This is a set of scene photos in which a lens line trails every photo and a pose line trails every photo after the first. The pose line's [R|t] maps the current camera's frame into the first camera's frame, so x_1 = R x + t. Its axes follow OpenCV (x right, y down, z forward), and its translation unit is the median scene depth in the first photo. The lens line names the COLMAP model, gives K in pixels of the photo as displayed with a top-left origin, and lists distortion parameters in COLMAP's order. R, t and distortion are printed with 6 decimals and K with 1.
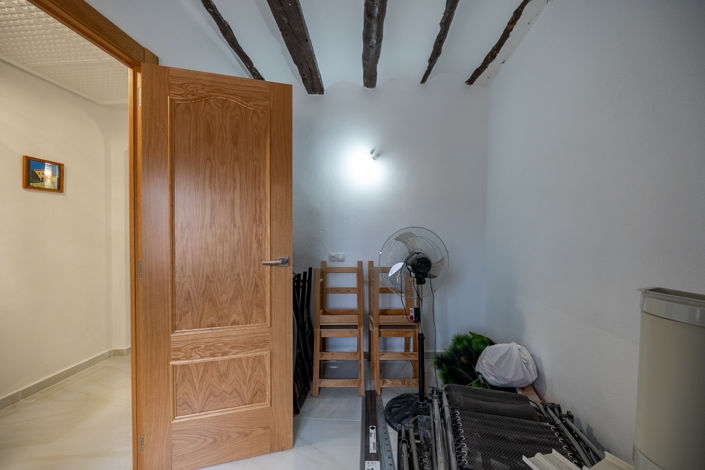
lens RADIAL K [[311.0, 0, 350.3], [0, 311.0, 234.4], [0, 0, 1]] dist [-0.012081, 0.000147]
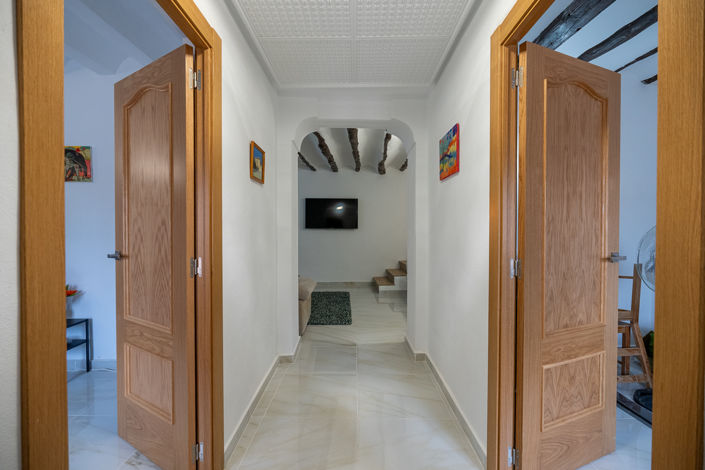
lens RADIAL K [[311.0, 0, 355.3], [0, 311.0, 234.0], [0, 0, 1]] dist [-0.012081, 0.000147]
pose [[0.996697, 0.004047, 0.081109, -1.148555], [-0.004108, 0.999991, 0.000590, 0.017391], [-0.081106, -0.000922, 0.996705, 0.116787]]
